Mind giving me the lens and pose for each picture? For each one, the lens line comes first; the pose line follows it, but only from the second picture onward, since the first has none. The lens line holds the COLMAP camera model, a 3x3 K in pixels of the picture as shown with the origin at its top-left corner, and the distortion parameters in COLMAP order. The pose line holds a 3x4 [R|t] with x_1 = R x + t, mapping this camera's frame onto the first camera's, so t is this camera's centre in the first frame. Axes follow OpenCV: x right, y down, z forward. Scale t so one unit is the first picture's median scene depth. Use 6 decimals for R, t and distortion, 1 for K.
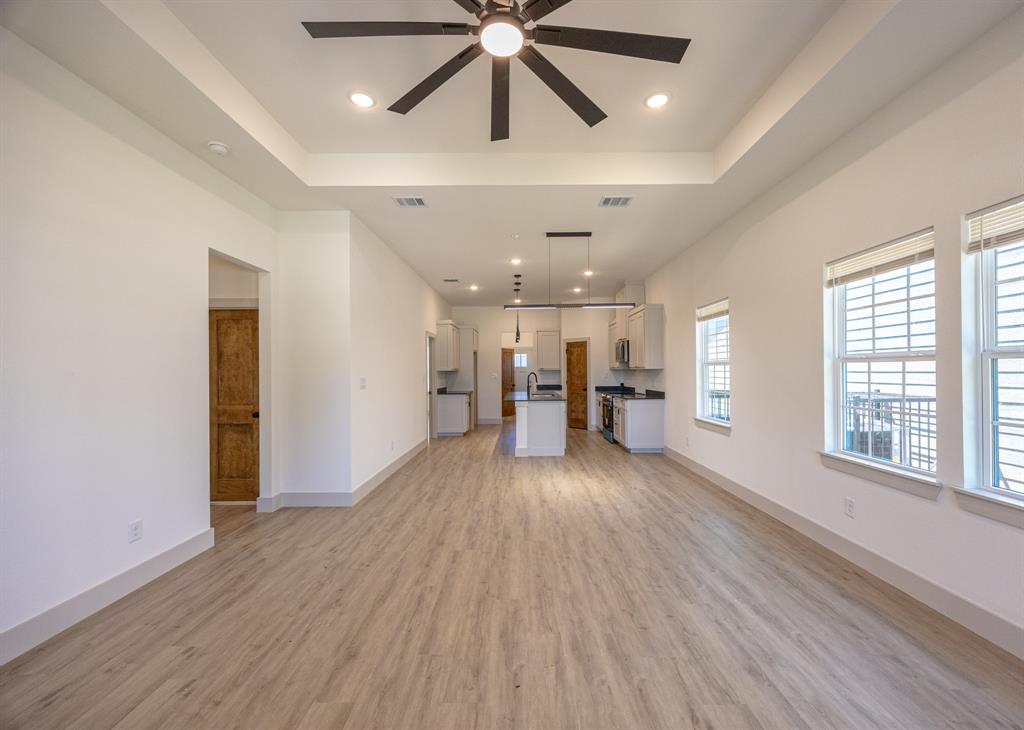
lens RADIAL K [[423.5, 0, 522.2], [0, 423.5, 369.7], [0, 0, 1]] dist [-0.002719, -0.000237]
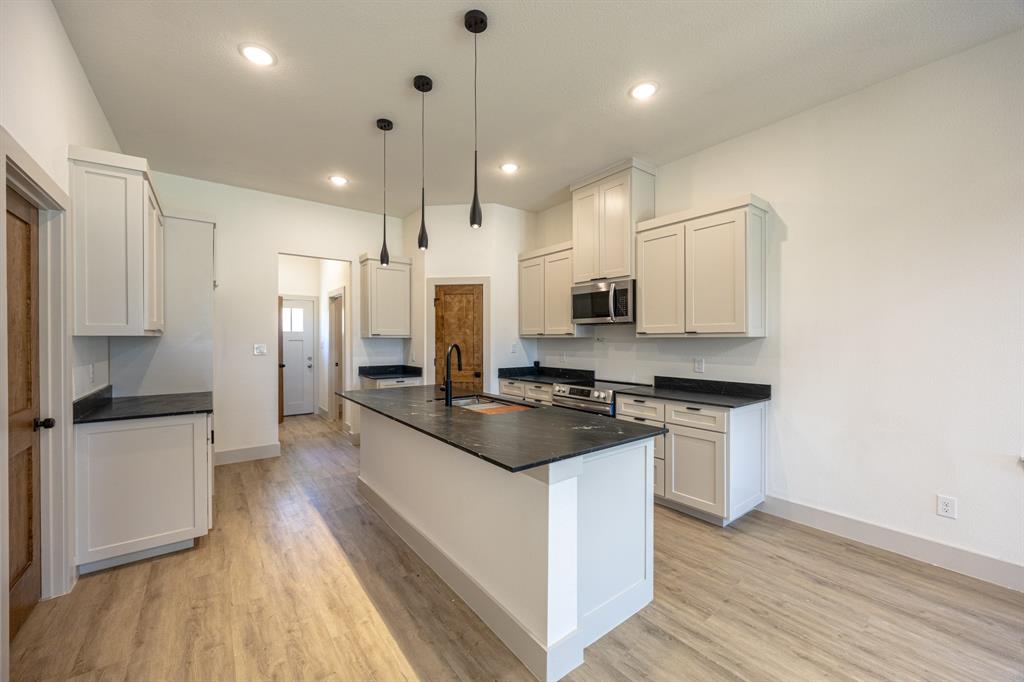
lens RADIAL K [[399.6, 0, 512.0], [0, 399.6, 341.0], [0, 0, 1]] dist [-0.000396, -0.000118]
pose [[0.795929, 0.006171, 0.605359, -0.253397], [-0.008581, 0.999963, 0.001089, 0.006744], [-0.605329, -0.006061, 0.795952, 1.201256]]
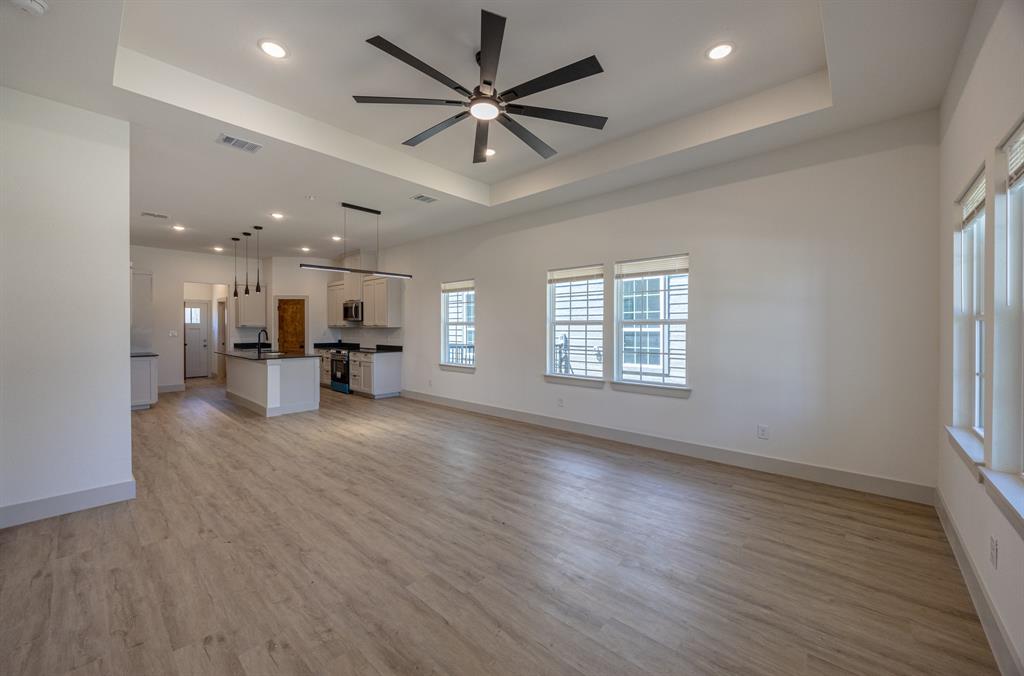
lens RADIAL K [[391.2, 0, 512.9], [0, 391.2, 329.3], [0, 0, 1]] dist [-0.002009, -0.000147]
pose [[0.670557, 0.005589, 0.741837, -0.435947], [-0.007967, 0.999968, -0.000332, 0.002401], [-0.741815, -0.005688, 0.670580, -0.010535]]
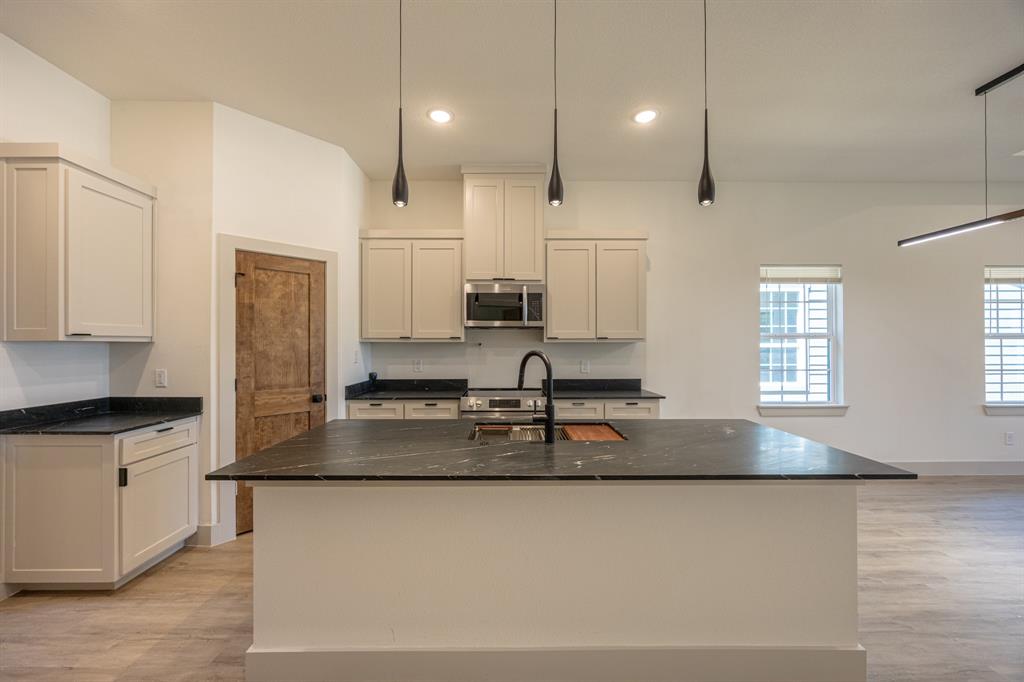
lens RADIAL K [[391.0, 0, 509.8], [0, 391.0, 342.0], [0, 0, 1]] dist [-0.001746, -0.000210]
pose [[-0.004168, 0.013975, 0.999894, -0.362703], [-0.000902, 0.999902, -0.013979, 0.008859], [-0.999991, -0.000960, -0.004155, 1.762242]]
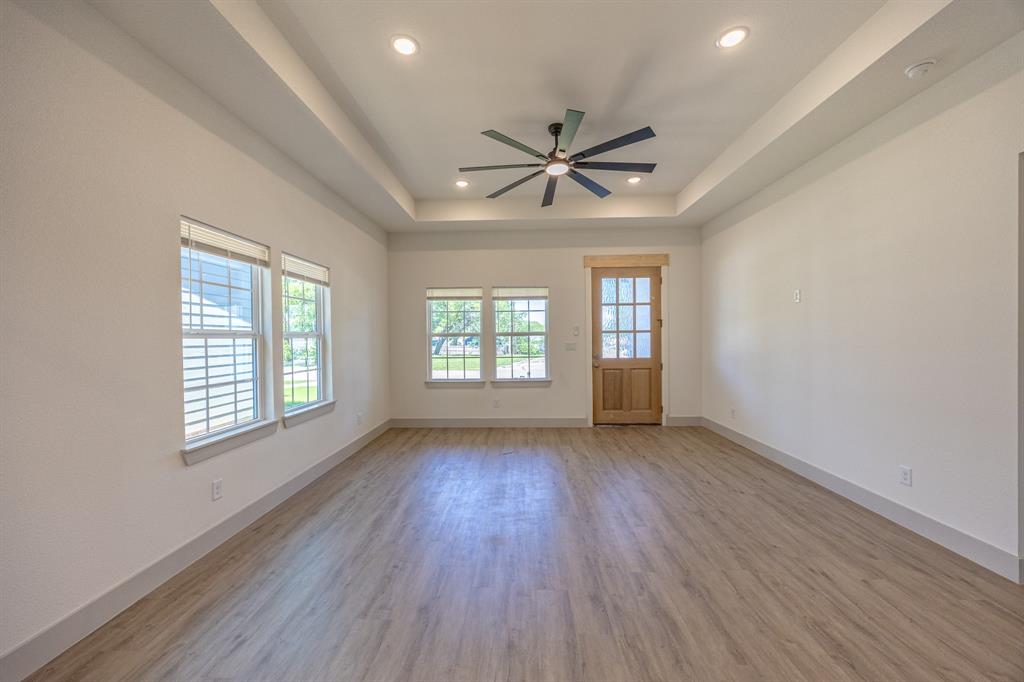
lens RADIAL K [[391.0, 0, 509.8], [0, 391.0, 342.0], [0, 0, 1]] dist [-0.001746, -0.000210]
pose [[-0.998955, 0.020771, 0.040718, 0.046825], [0.021056, 0.999757, 0.006571, -0.000057], [-0.040571, 0.007421, -0.999149, 1.199280]]
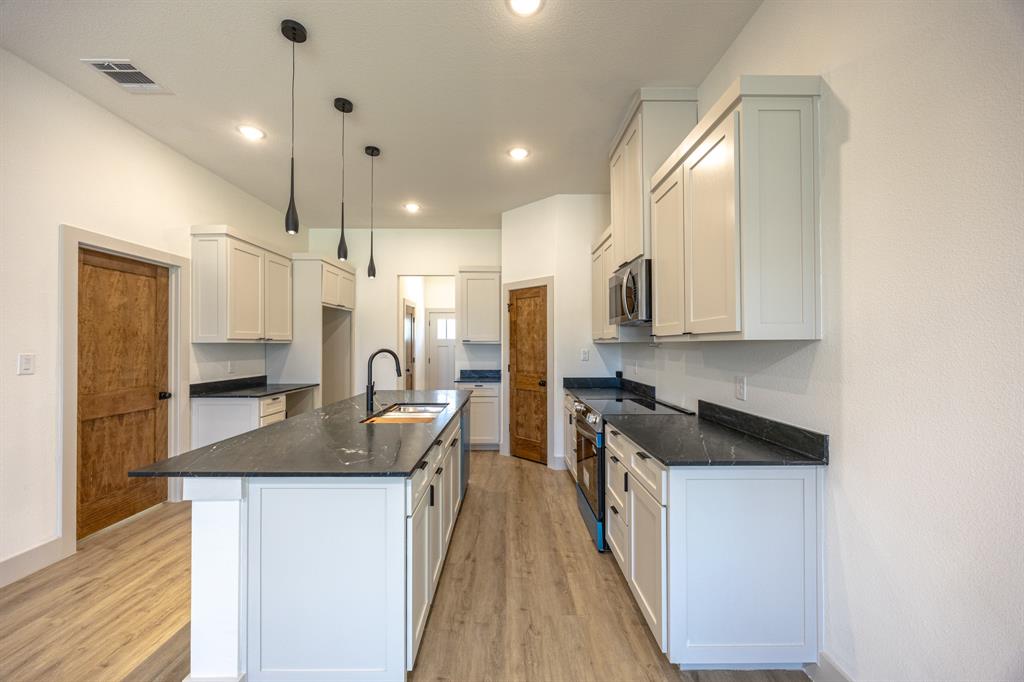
lens RADIAL K [[391.0, 0, 509.8], [0, 391.0, 342.0], [0, 0, 1]] dist [-0.001746, -0.000210]
pose [[0.999959, 0.008692, 0.002337, 0.227410], [-0.008677, 0.999943, -0.006255, 0.003350], [-0.002391, 0.006235, 0.999978, 1.143398]]
